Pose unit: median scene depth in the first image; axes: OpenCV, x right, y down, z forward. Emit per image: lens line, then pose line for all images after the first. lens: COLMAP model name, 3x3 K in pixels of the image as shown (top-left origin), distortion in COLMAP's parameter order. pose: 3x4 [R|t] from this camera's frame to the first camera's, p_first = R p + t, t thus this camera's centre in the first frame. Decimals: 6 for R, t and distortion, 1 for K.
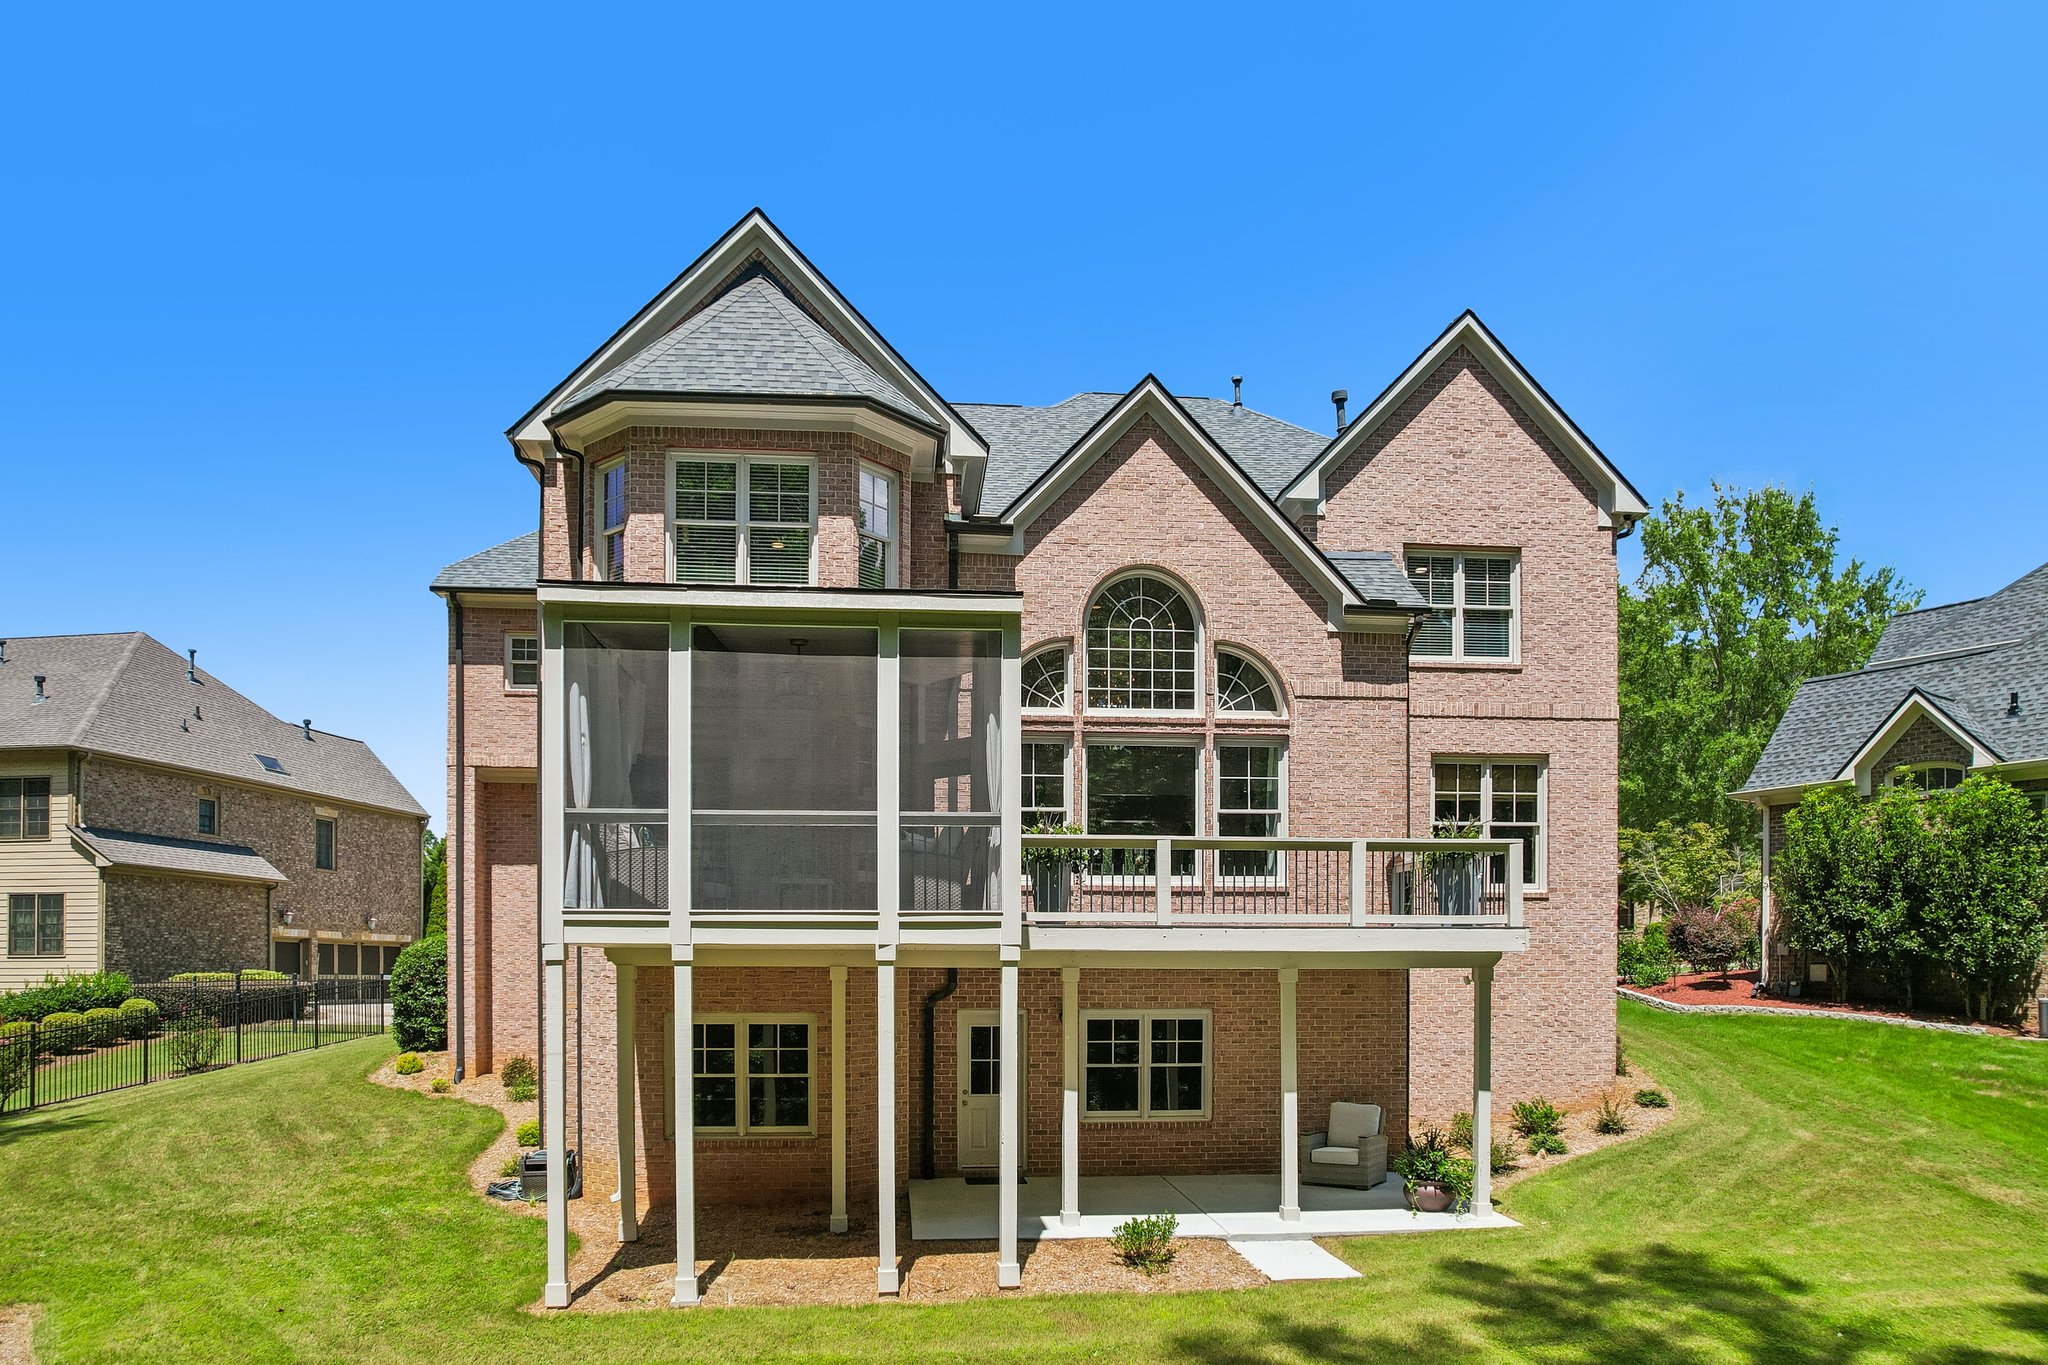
lens RADIAL K [[1373.2, 0, 1049.0], [0, 1373.2, 998.8], [0, 0, 1]] dist [-0.018693, 0.002387]
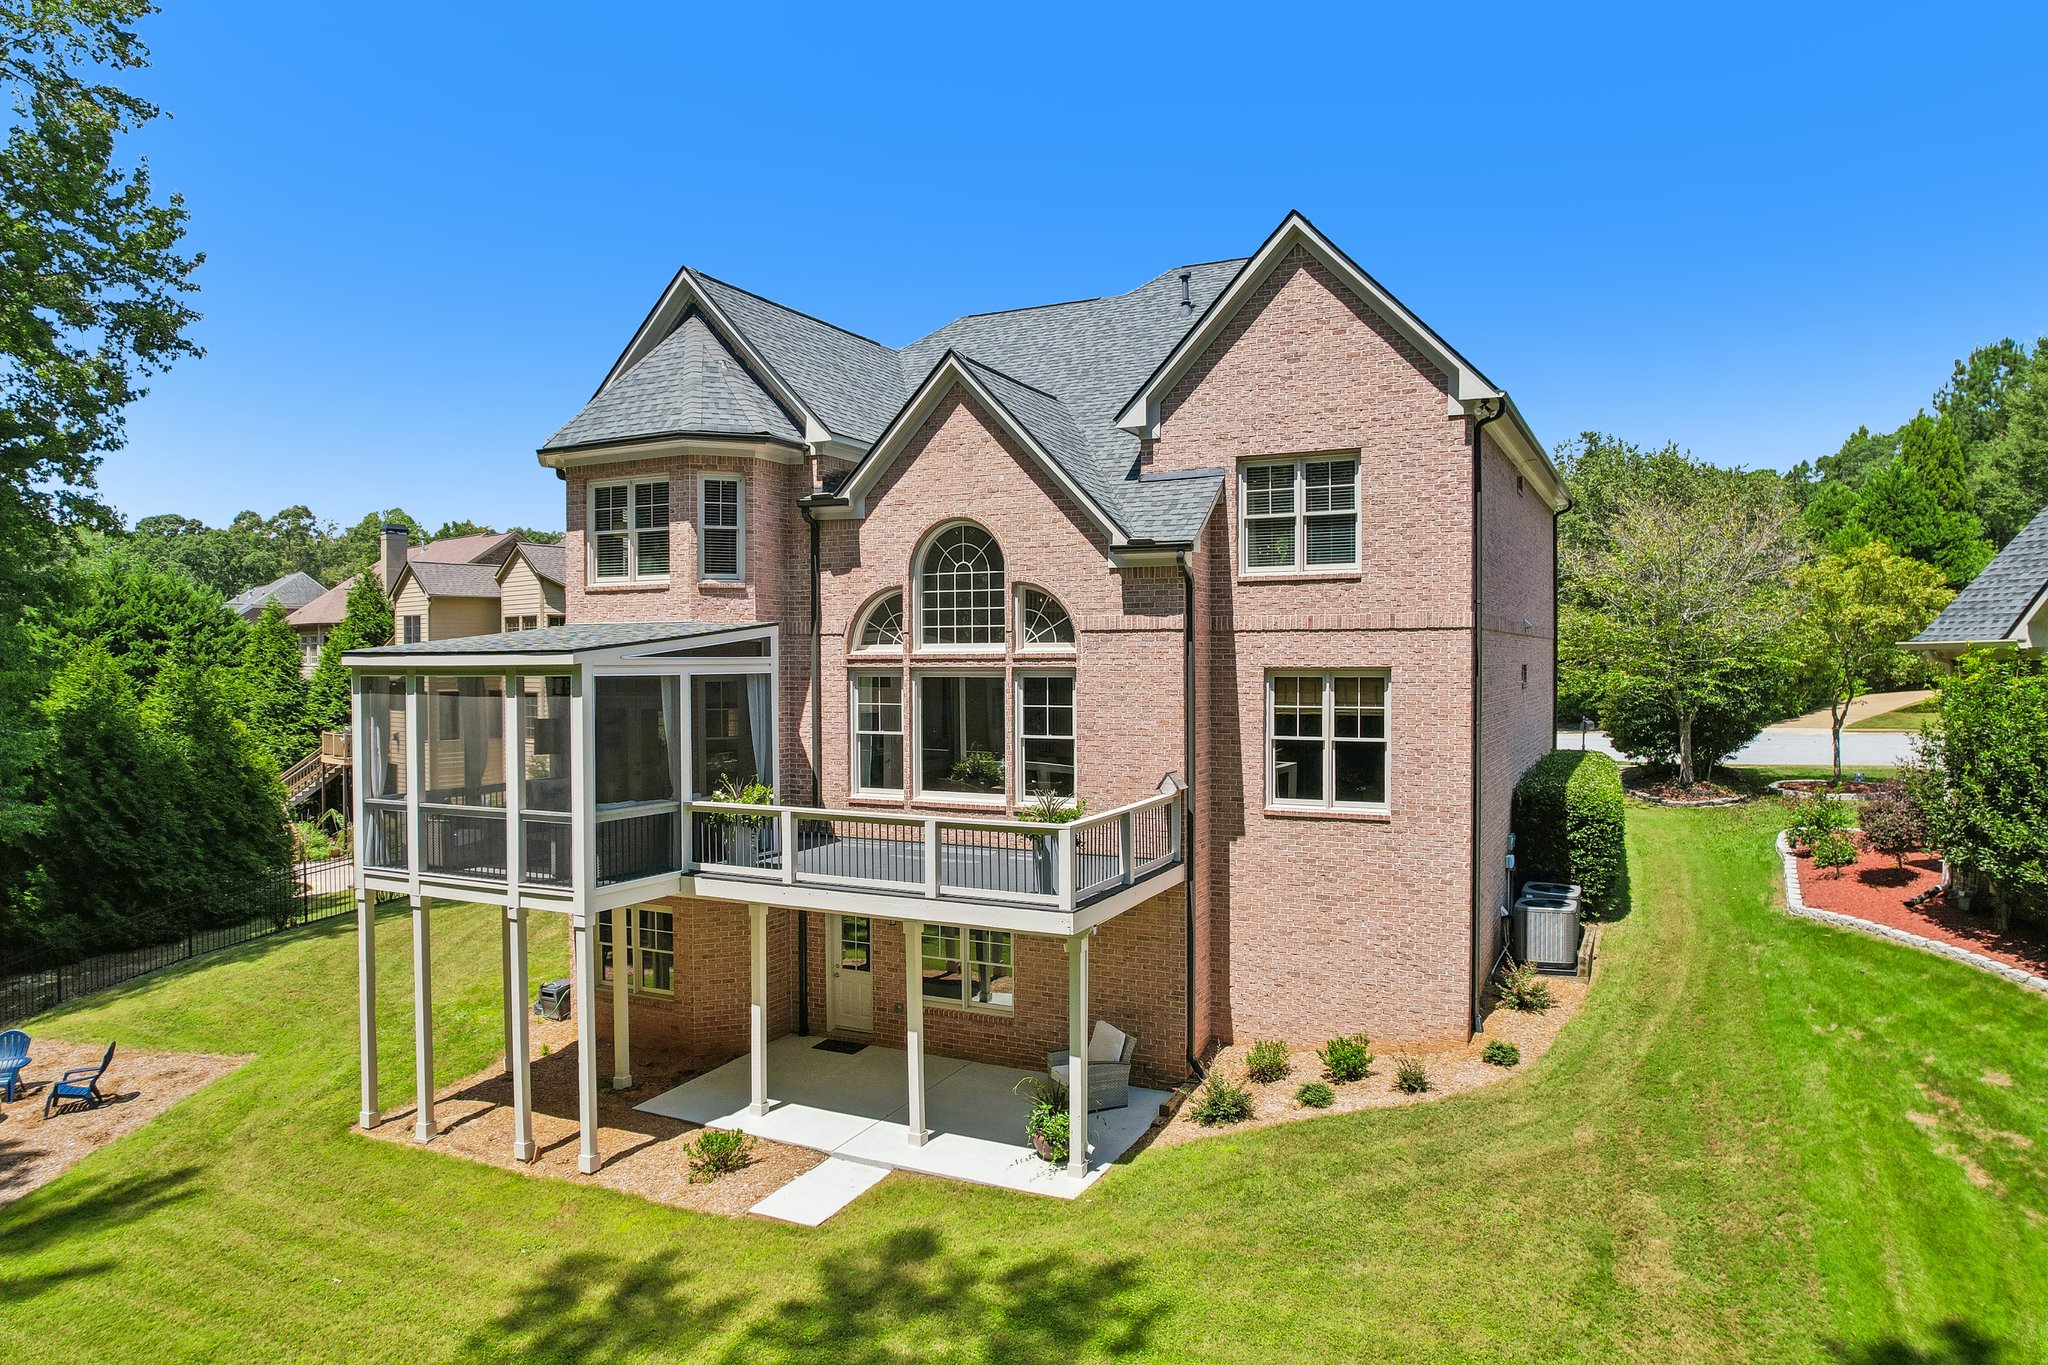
lens RADIAL K [[1299.1, 0, 1036.9], [0, 1299.1, 689.5], [0, 0, 1]] dist [-0.032567, 0.000297]
pose [[0.843818, 0.012434, -0.536485, 0.686207], [-0.004849, 0.999867, 0.015546, -0.190276], [0.536607, -0.010517, 0.843767, 0.136947]]
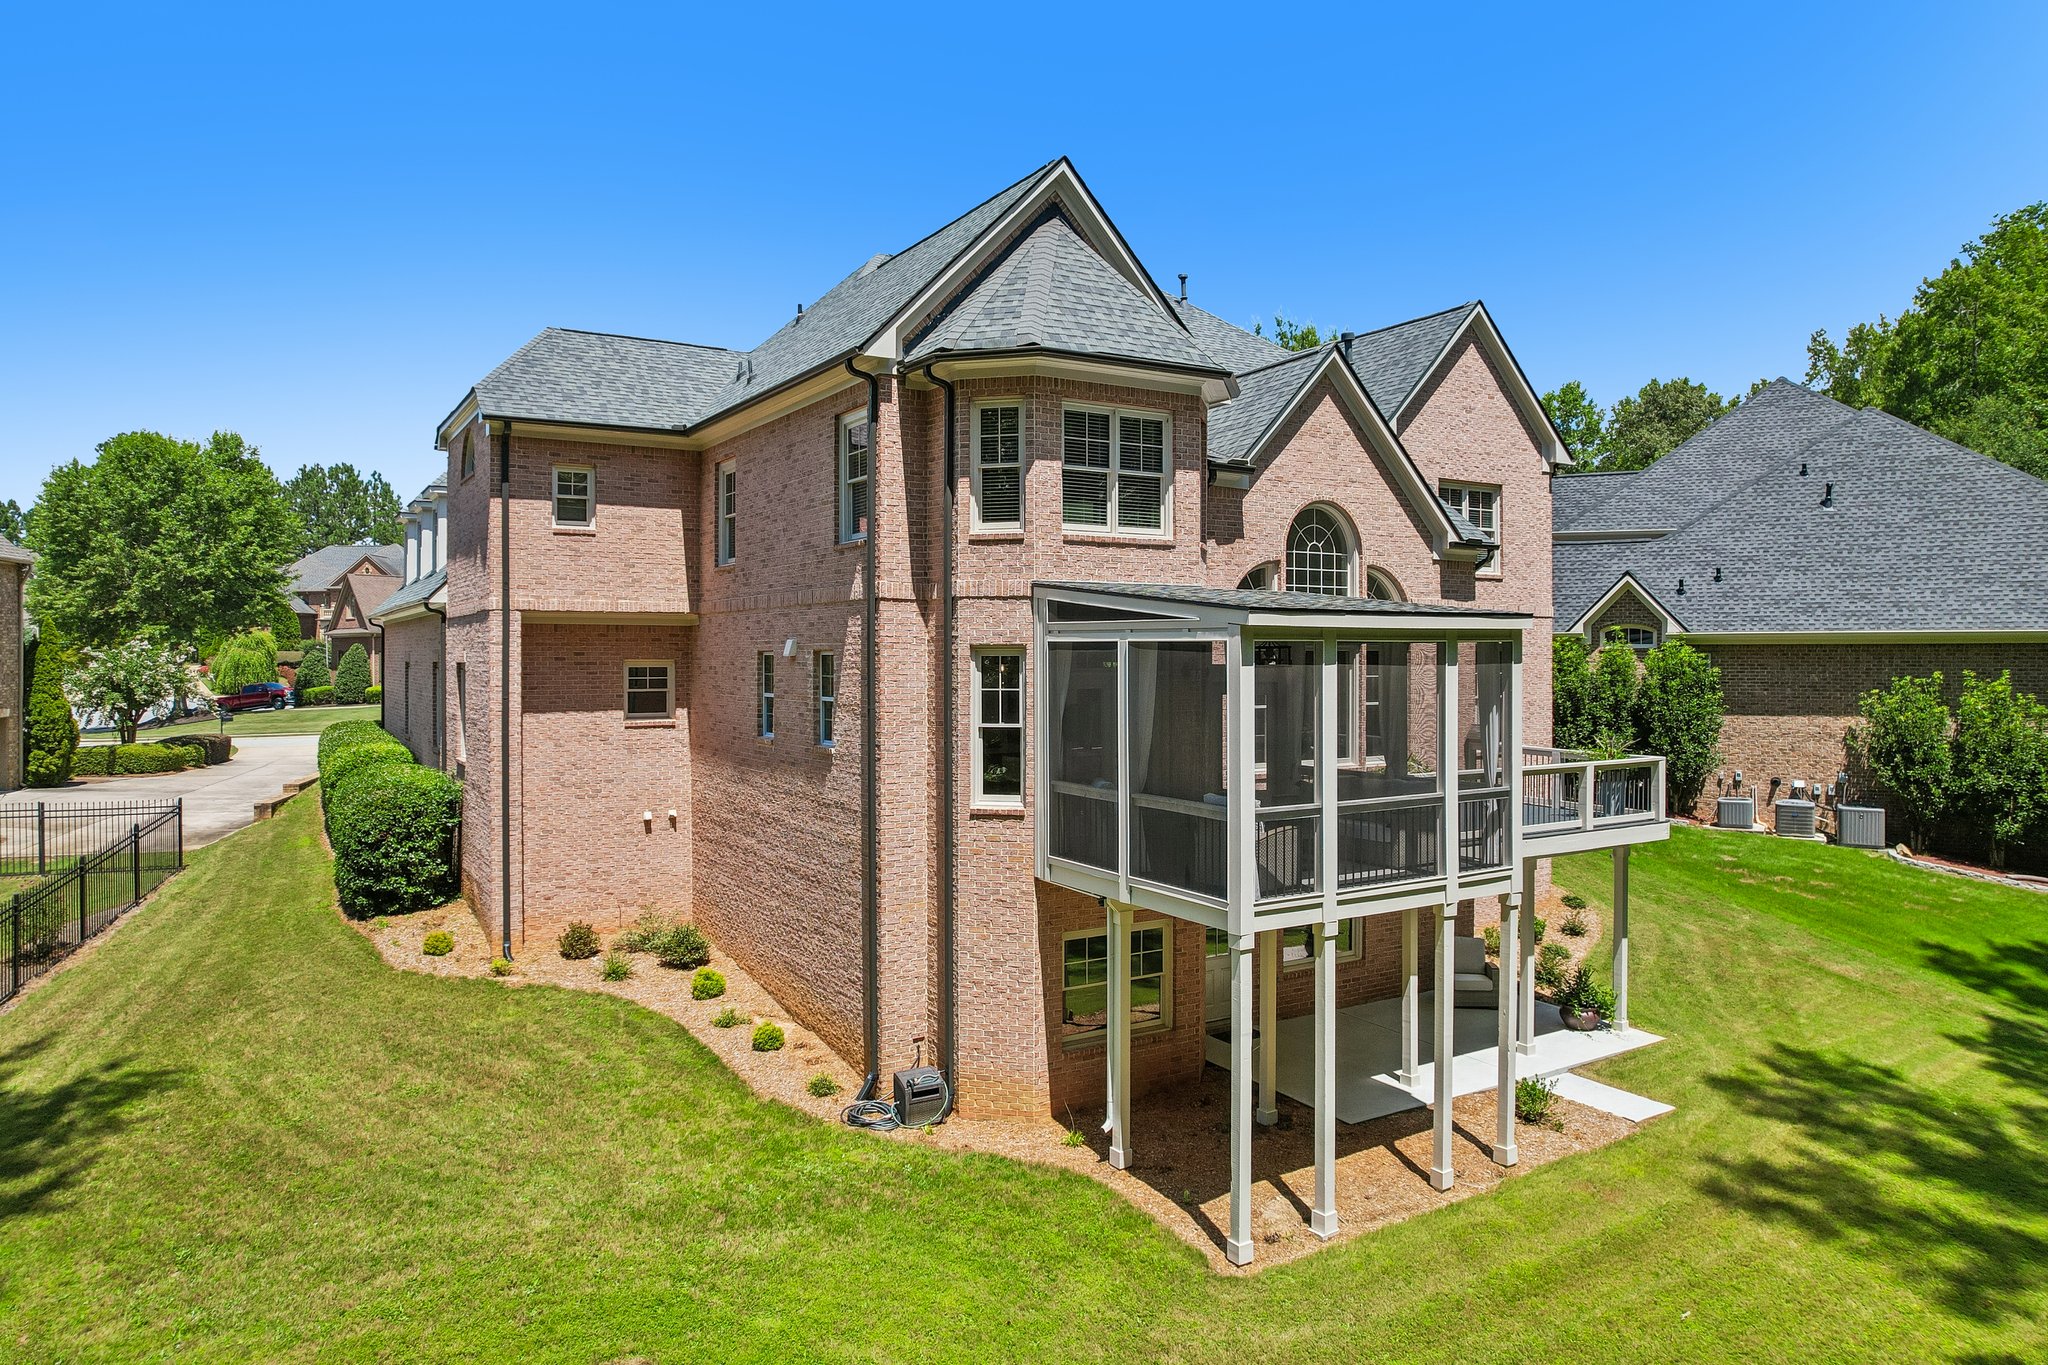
lens RADIAL K [[1309.3, 0, 1022.3], [0, 1309.3, 673.6], [0, 0, 1]] dist [-0.031873, 0.003022]
pose [[0.899169, -0.005636, 0.437566, -0.654826], [0.004938, 0.999984, 0.002733, -0.168349], [-0.437574, -0.000296, 0.899182, 0.092104]]
